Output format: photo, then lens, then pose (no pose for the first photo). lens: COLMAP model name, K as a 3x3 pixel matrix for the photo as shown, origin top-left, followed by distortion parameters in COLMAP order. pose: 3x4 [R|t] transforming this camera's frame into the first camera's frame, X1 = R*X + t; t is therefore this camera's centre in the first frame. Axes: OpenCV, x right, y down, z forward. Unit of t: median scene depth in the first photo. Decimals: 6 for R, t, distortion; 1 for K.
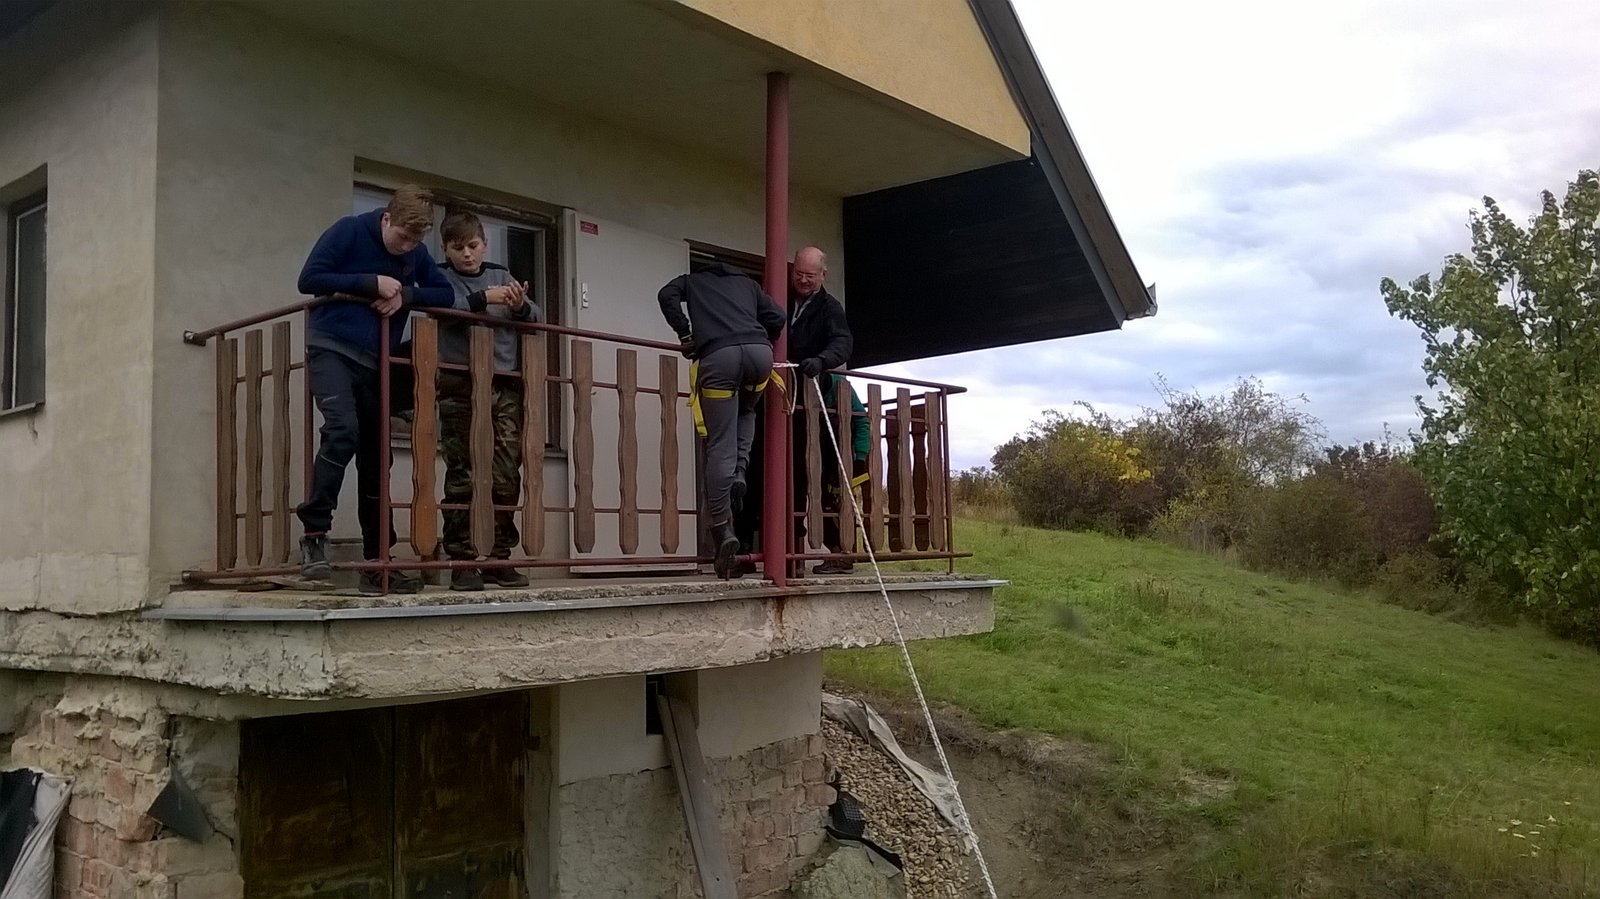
lens RADIAL K [[1361.3, 0, 792.8], [0, 1361.3, 449.4], [0, 0, 1]] dist [0.075732, -0.176698]
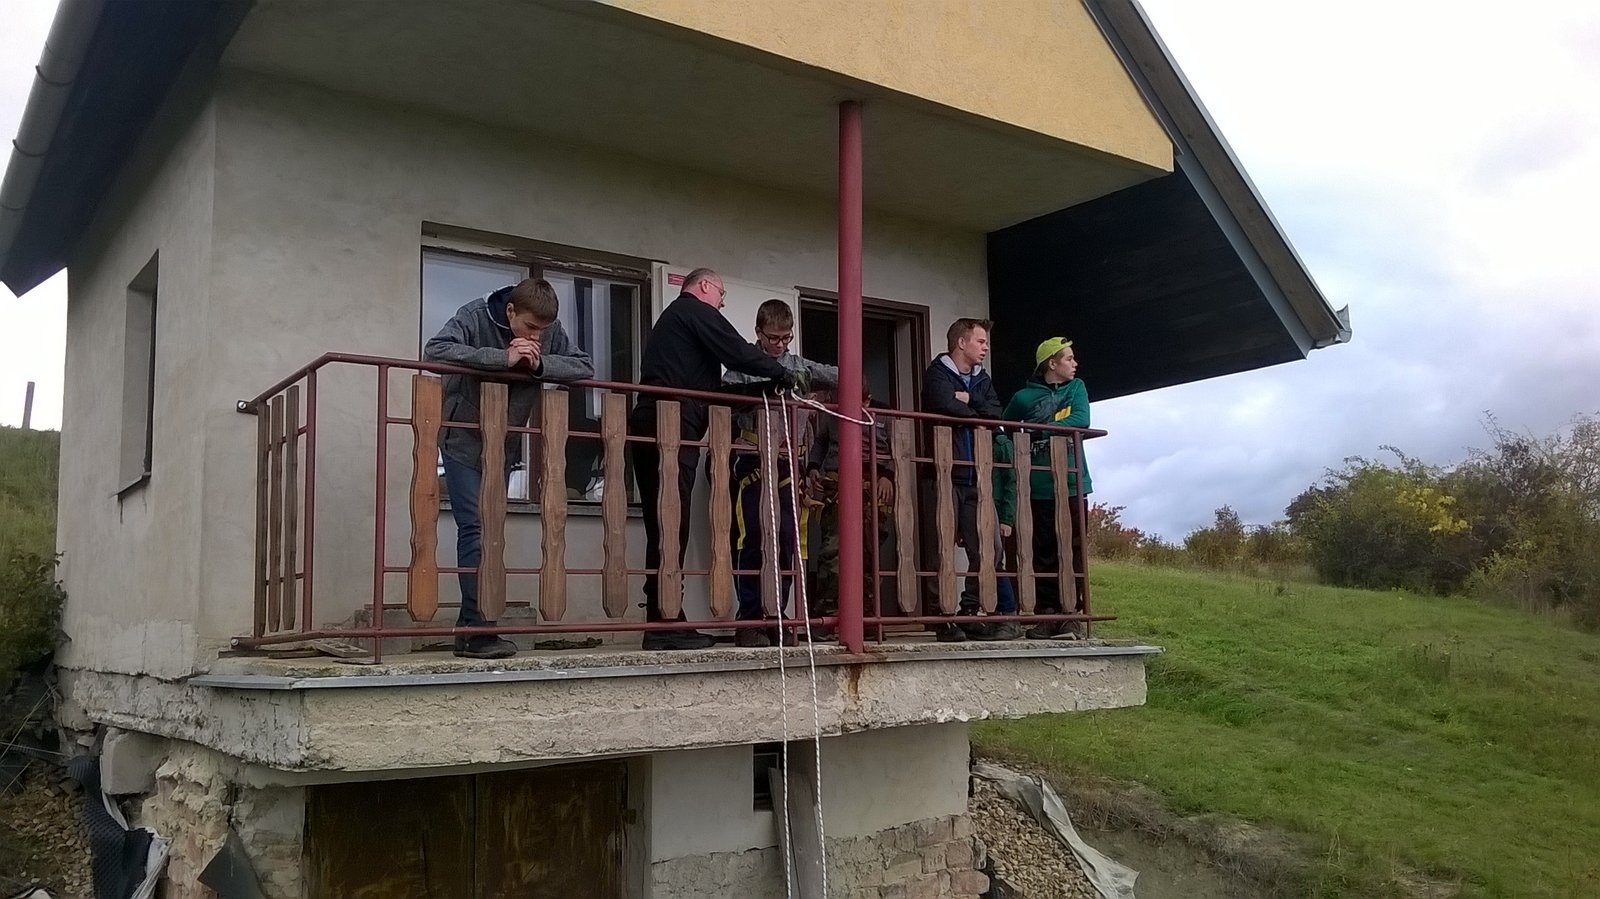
lens RADIAL K [[1361.3, 0, 798.1], [0, 1361.3, 452.6], [0, 0, 1]] dist [0.075732, -0.176698]
pose [[0.972457, -0.031708, -0.230917, 0.141922], [0.021989, 0.998765, -0.044542, 0.004878], [0.232044, 0.038238, 0.971953, 0.079029]]
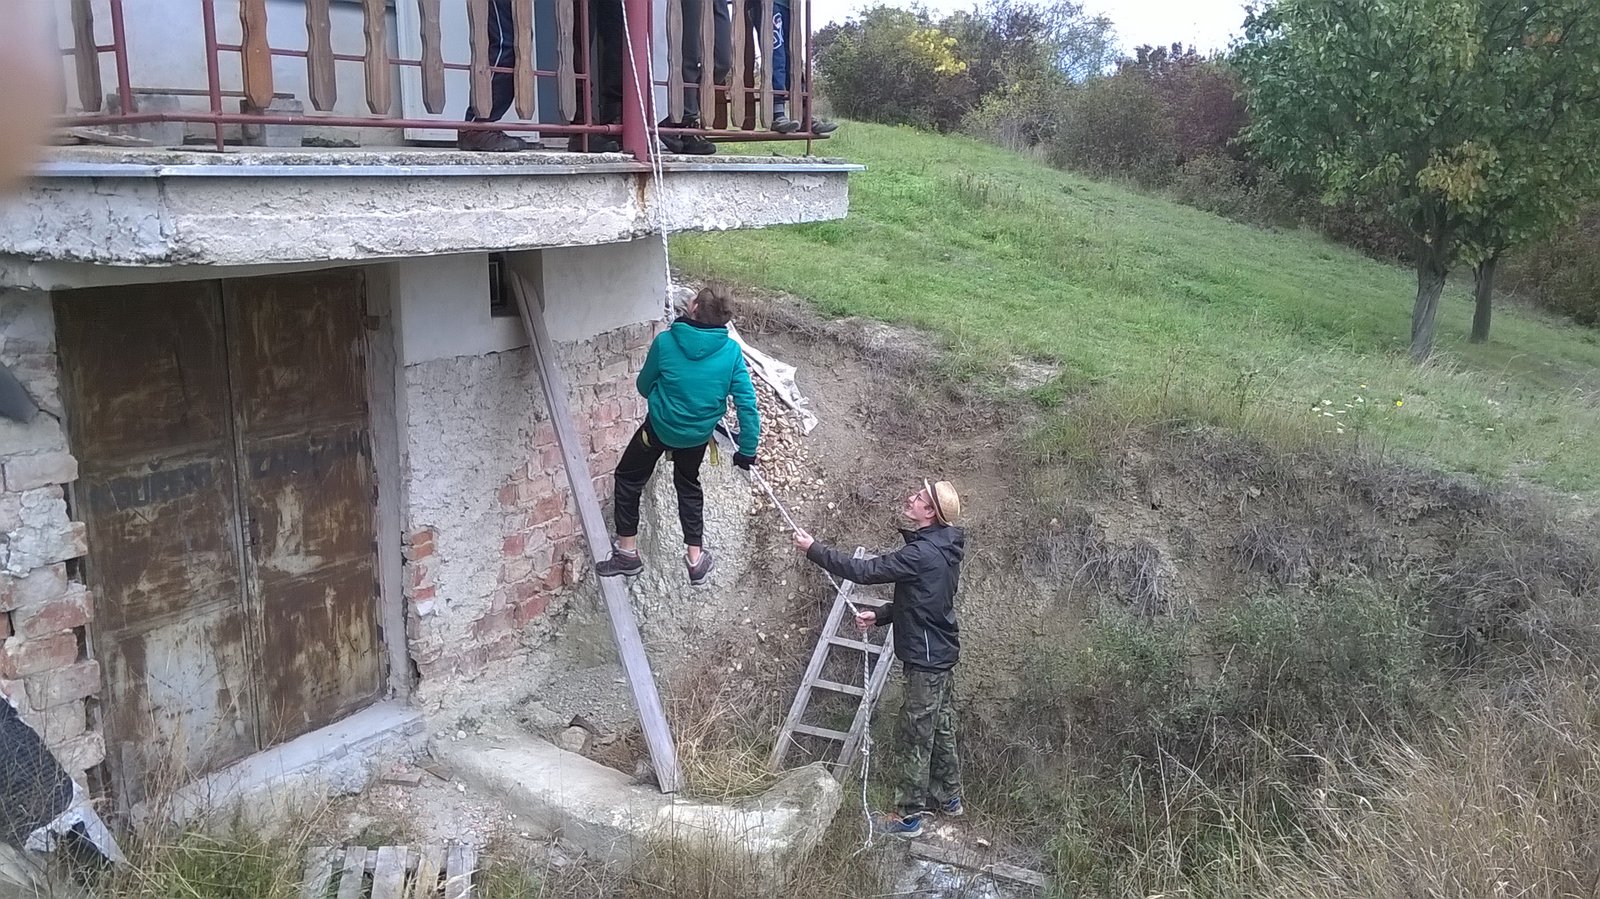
lens RADIAL K [[1361.3, 0, 802.7], [0, 1361.3, 470.6], [0, 0, 1]] dist [0.075732, -0.176698]
pose [[0.987007, -0.008958, 0.160430, -0.044514], [-0.040073, 0.953172, 0.299764, 0.013888], [-0.155602, -0.302298, 0.940428, 0.025655]]
